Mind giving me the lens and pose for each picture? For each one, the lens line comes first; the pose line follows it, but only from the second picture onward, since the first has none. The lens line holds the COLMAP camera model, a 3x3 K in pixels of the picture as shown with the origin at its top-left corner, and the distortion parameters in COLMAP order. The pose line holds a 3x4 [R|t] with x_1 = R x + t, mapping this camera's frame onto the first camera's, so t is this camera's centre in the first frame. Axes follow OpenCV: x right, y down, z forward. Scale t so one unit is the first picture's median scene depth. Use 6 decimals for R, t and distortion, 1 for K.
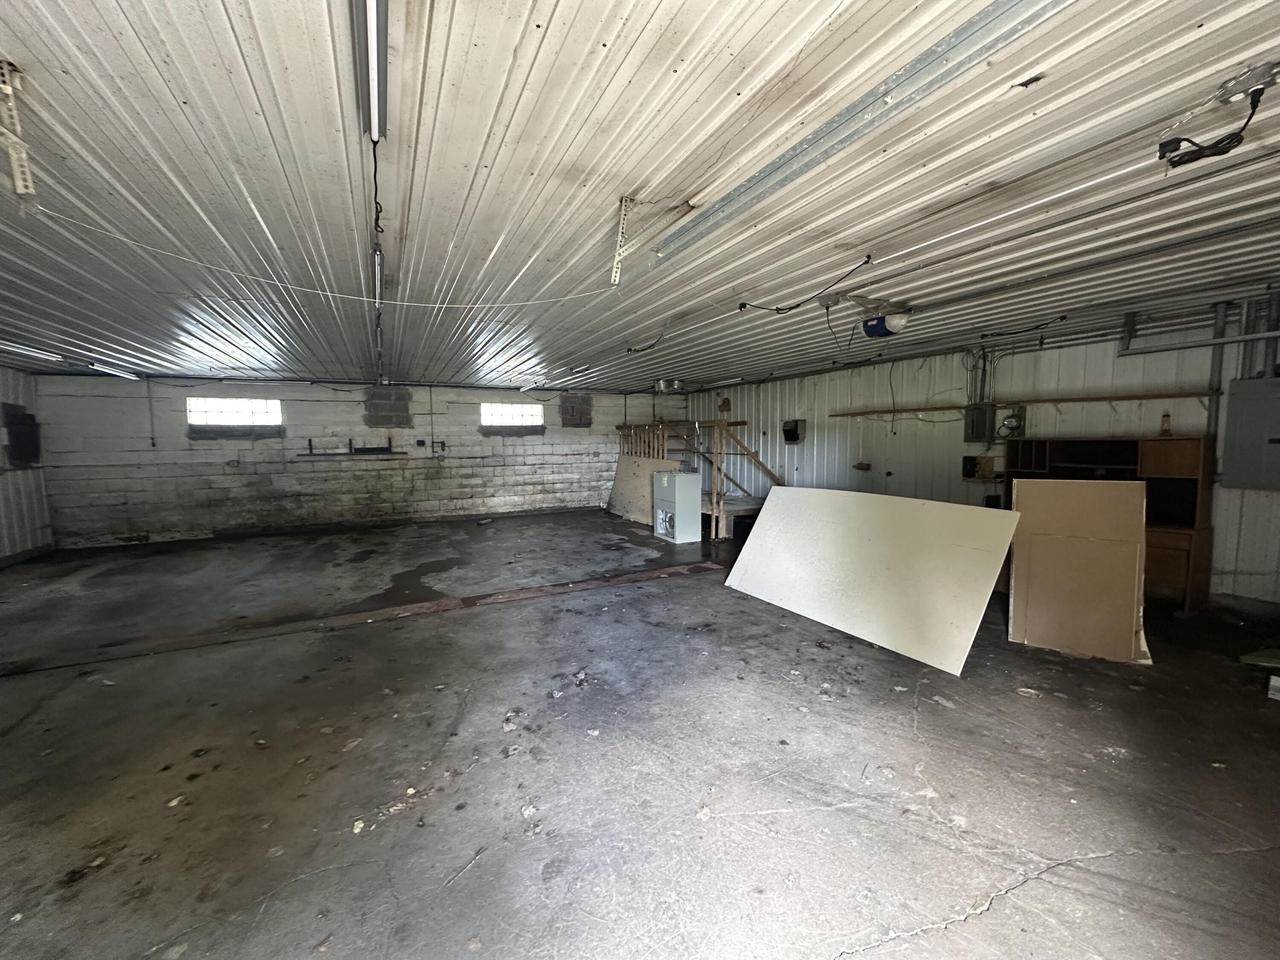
lens RADIAL K [[510.0, 0, 640.0], [0, 510.0, 480.0], [0, 0, 1]] dist [-0.001590, -0.000056]
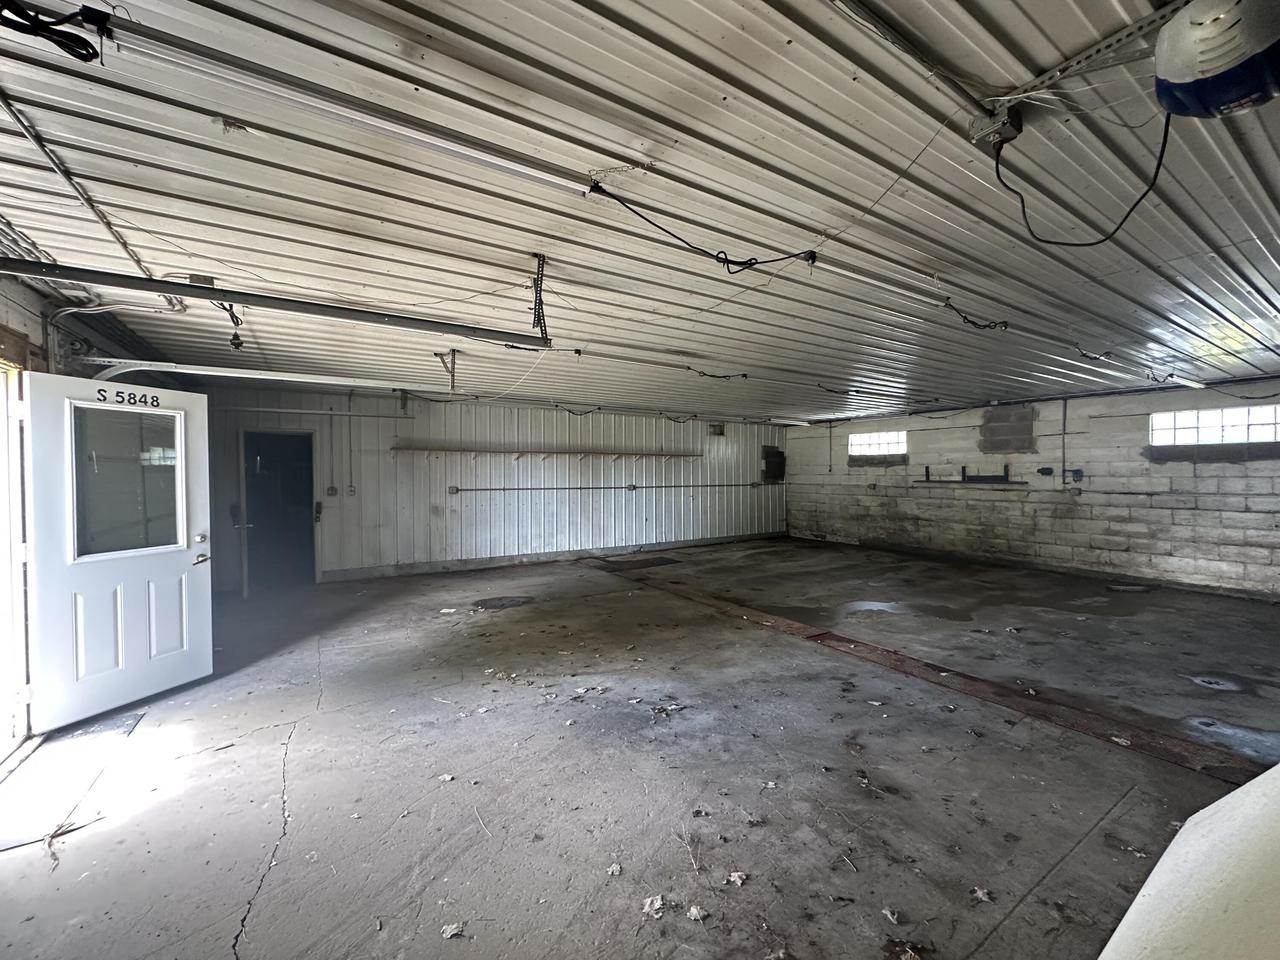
lens RADIAL K [[510.0, 0, 640.0], [0, 510.0, 480.0], [0, 0, 1]] dist [-0.001590, -0.000056]
pose [[0.101687, 0.028119, -0.994419, 0.370423], [-0.077263, 0.996804, 0.020286, -0.031516], [0.991812, 0.074769, 0.103535, 0.347536]]
